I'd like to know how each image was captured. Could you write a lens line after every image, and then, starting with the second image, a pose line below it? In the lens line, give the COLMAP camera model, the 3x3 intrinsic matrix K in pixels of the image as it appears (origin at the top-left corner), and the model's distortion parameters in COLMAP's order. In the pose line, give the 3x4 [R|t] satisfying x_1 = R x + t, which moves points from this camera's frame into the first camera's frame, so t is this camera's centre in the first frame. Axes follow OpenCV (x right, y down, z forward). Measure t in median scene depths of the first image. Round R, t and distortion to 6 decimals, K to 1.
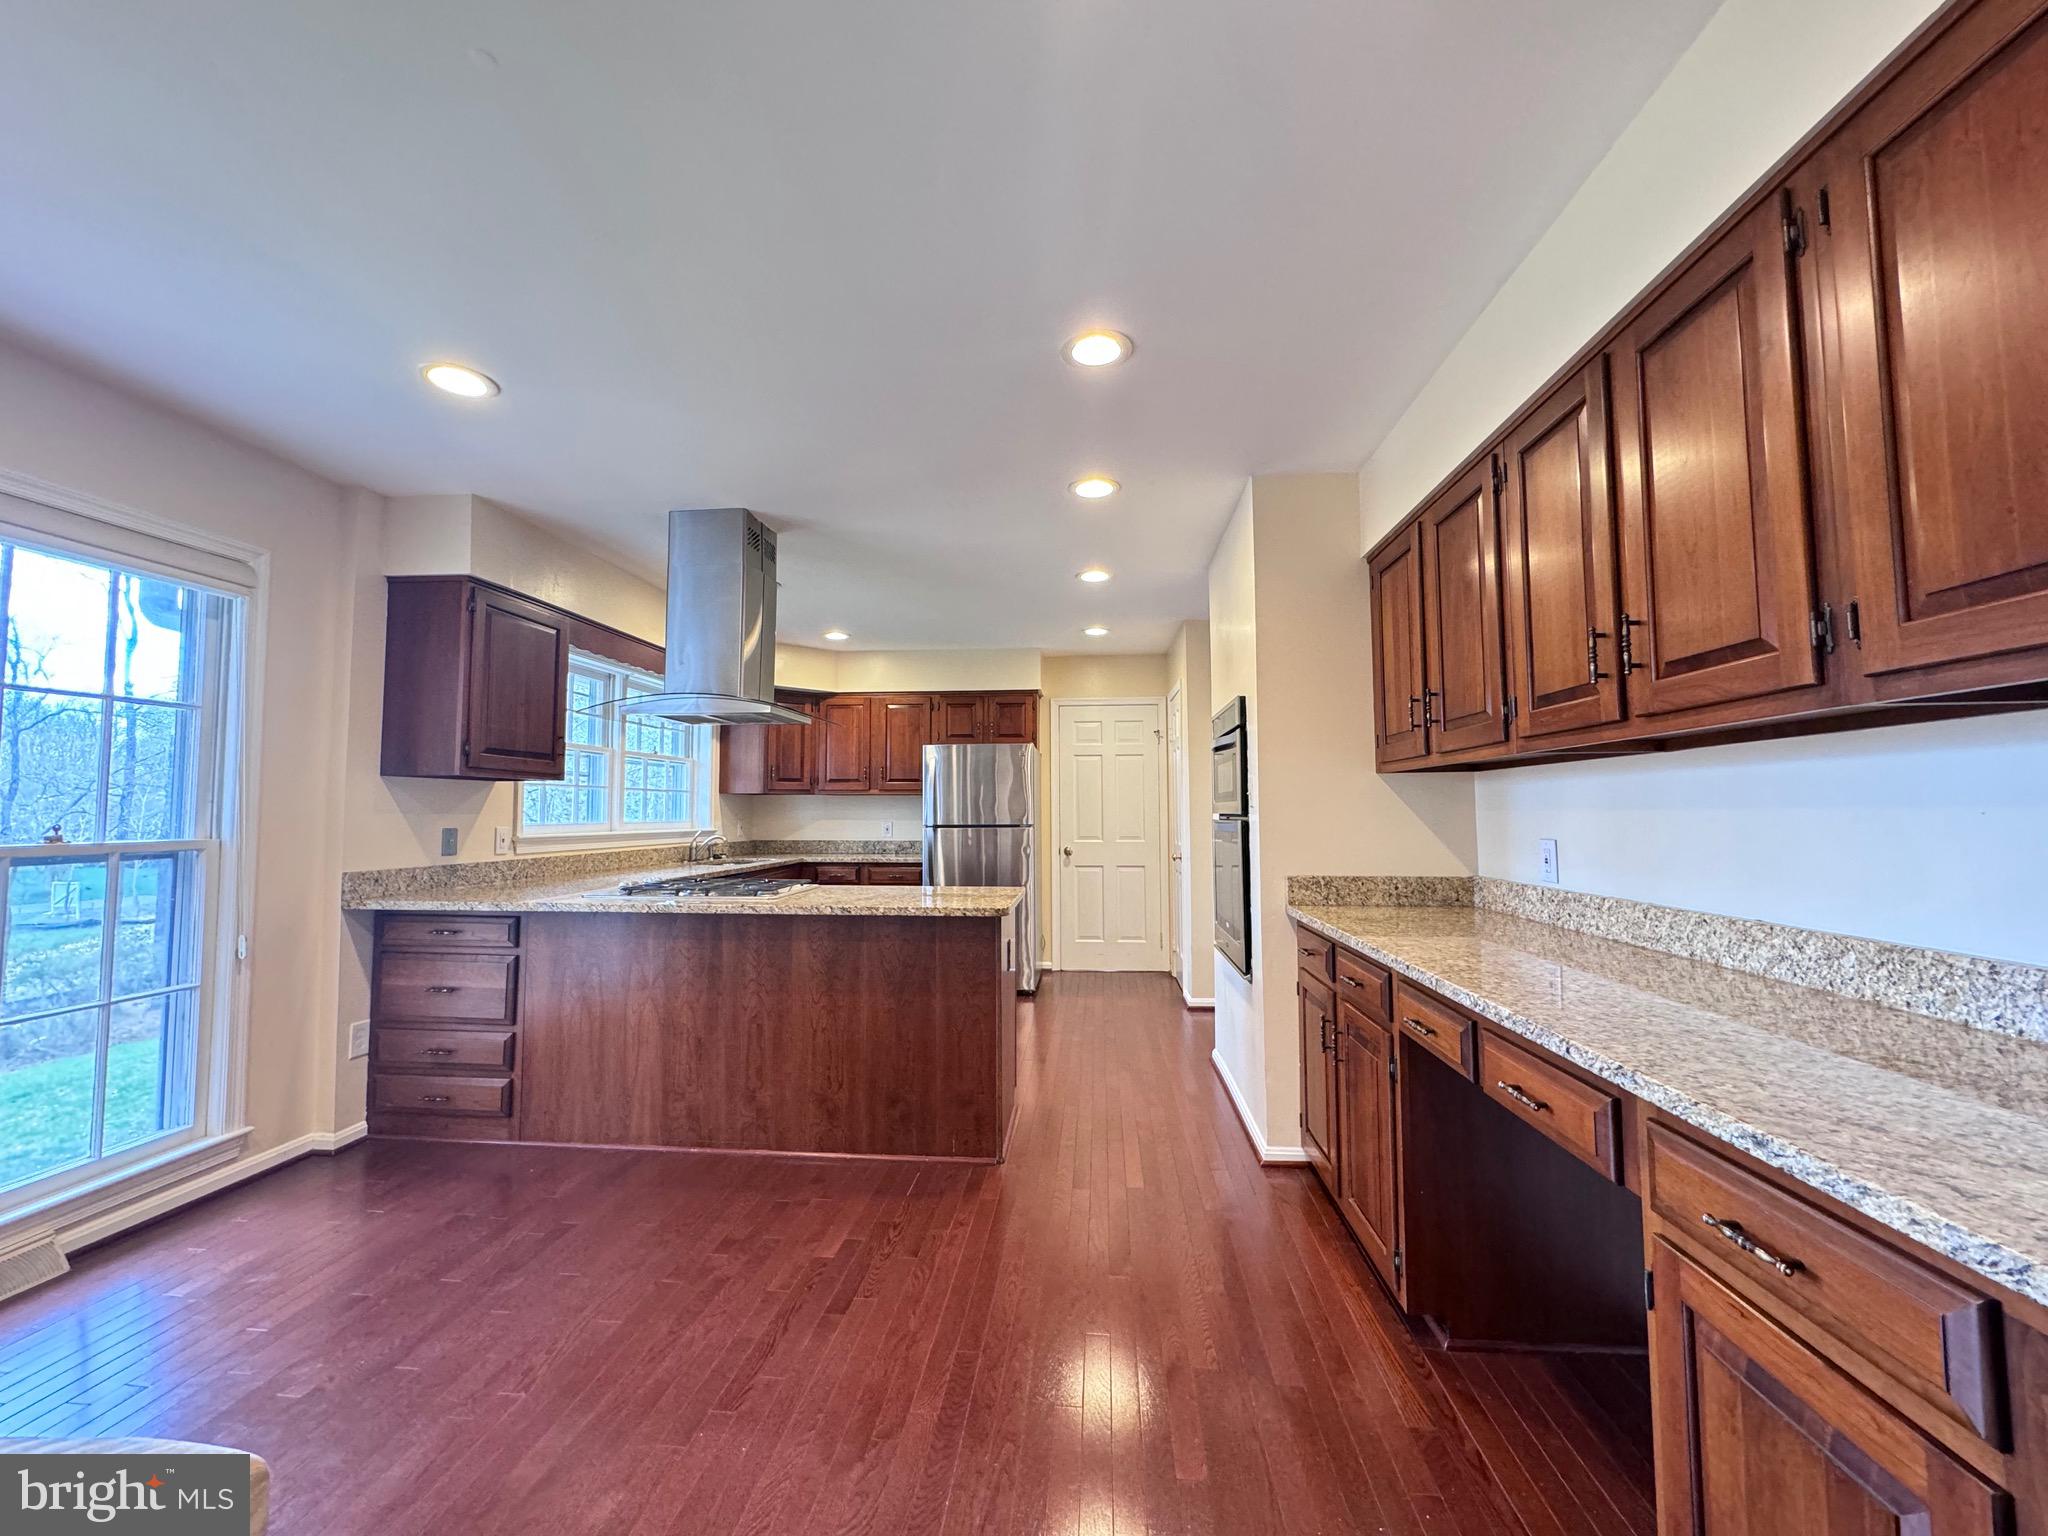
lens RADIAL K [[823.3, 0, 1024.0], [0, 823.3, 768.0], [0, 0, 1]] dist [-0.001221, 0.000056]
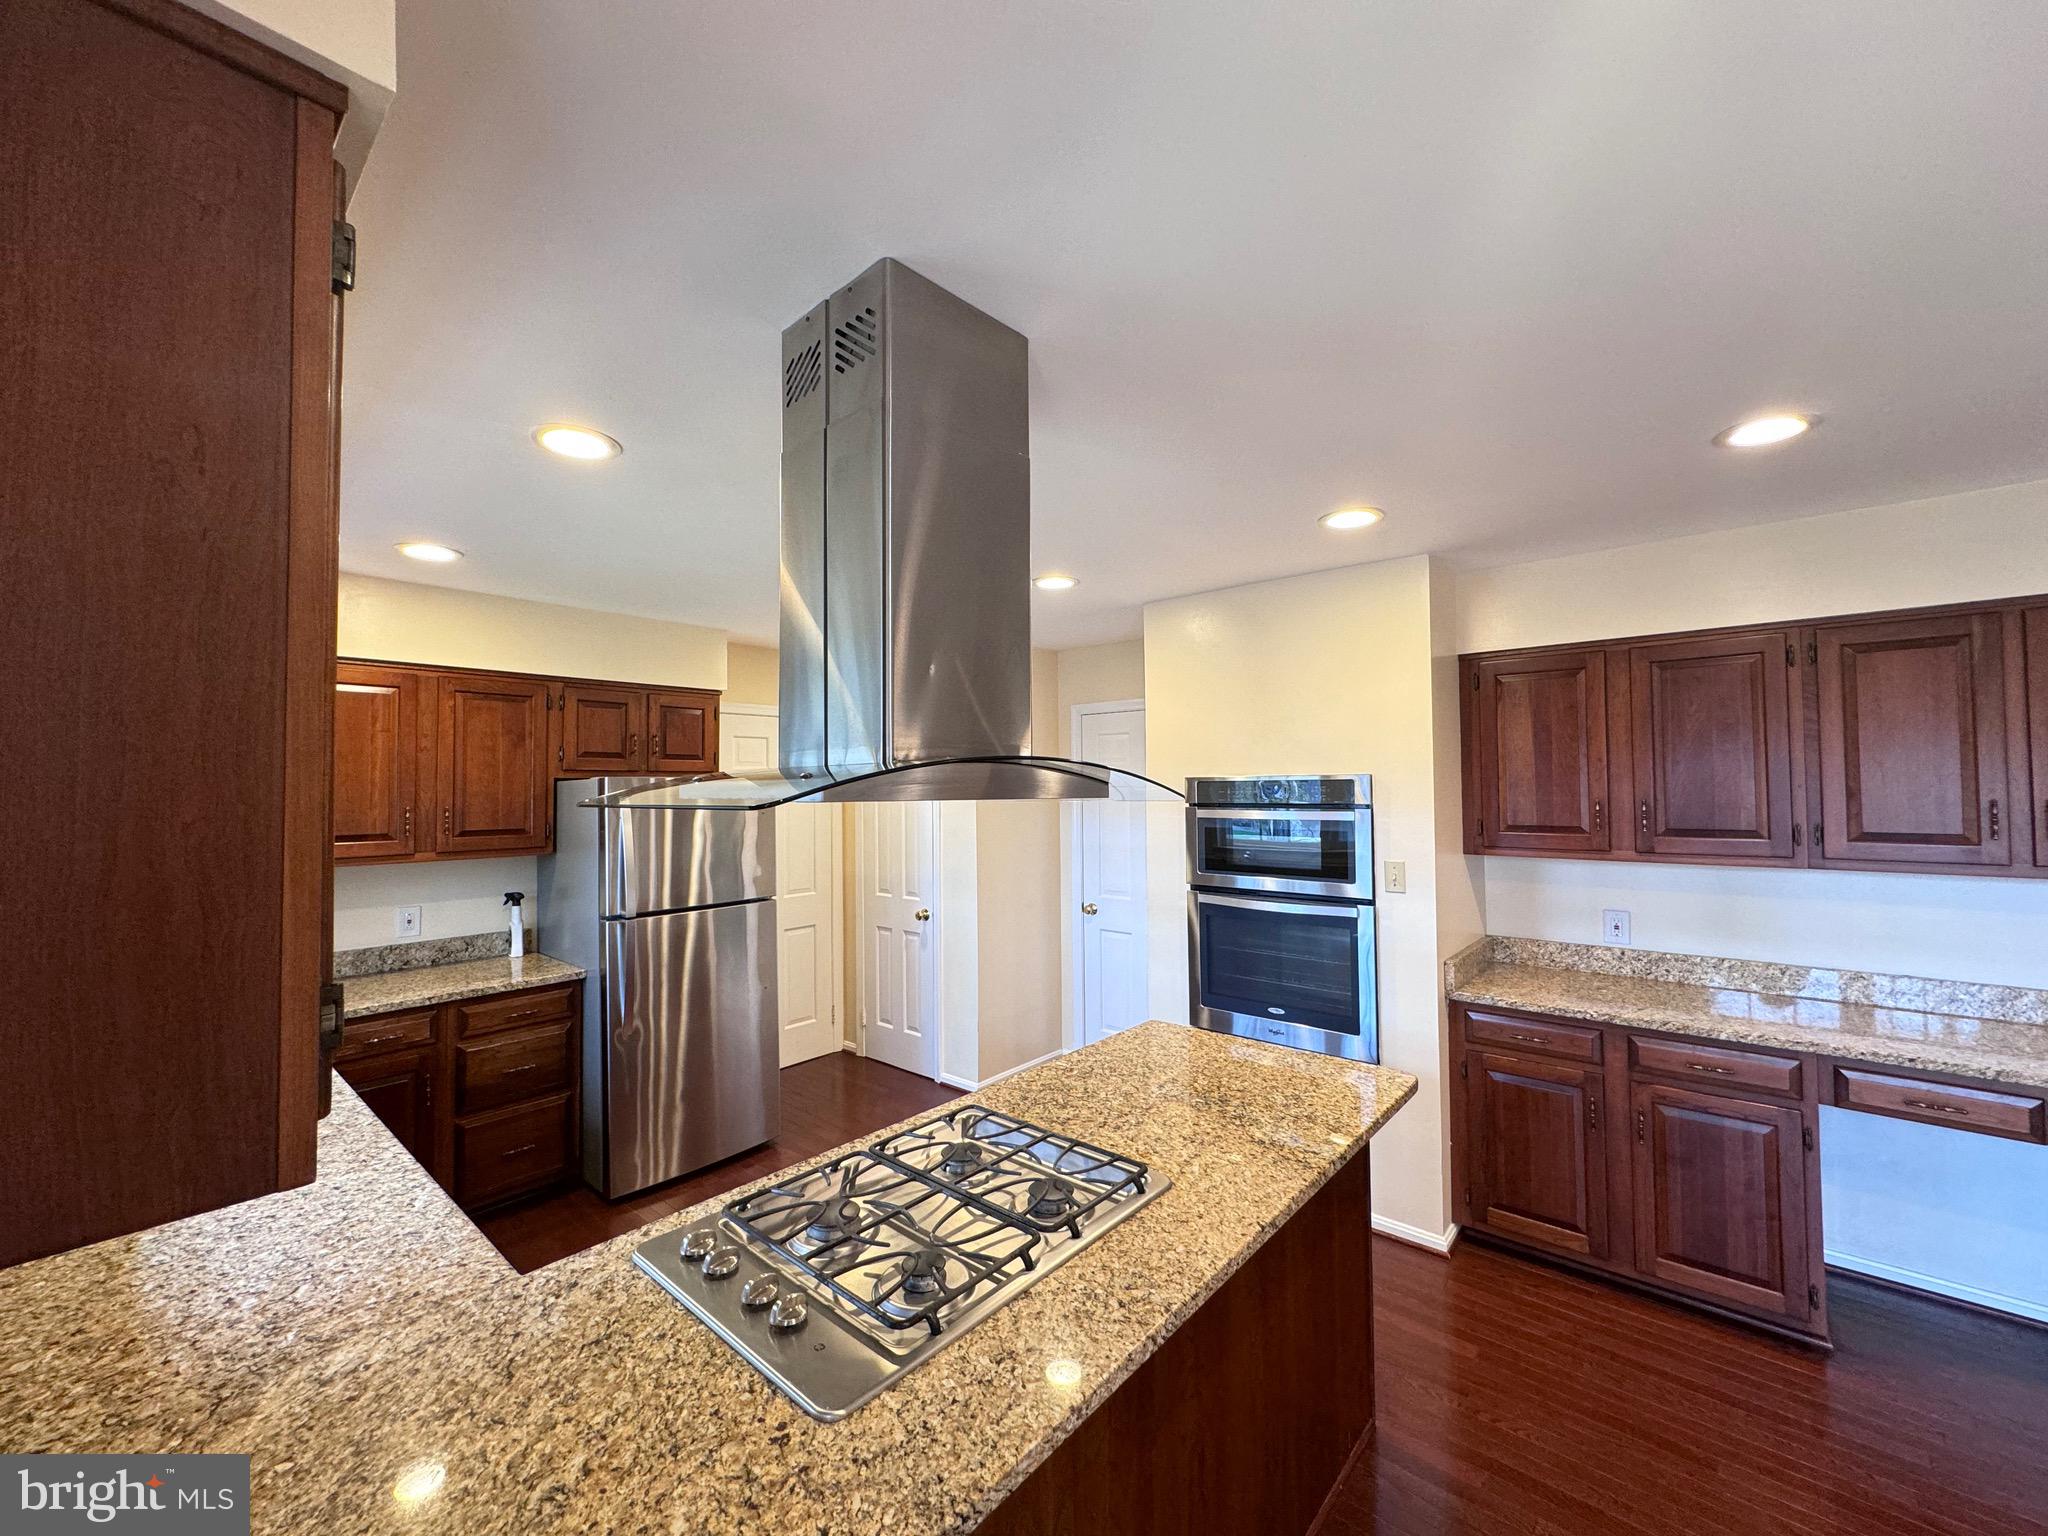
lens RADIAL K [[817.0, 0, 1024.0], [0, 817.0, 768.0], [0, 0, 1]] dist [0.000511, 0.000083]
pose [[0.590522, 0.016678, 0.806849, -0.427852], [-0.036537, 0.999314, 0.006084, -0.050147], [-0.806194, -0.033073, 0.590726, 0.442274]]
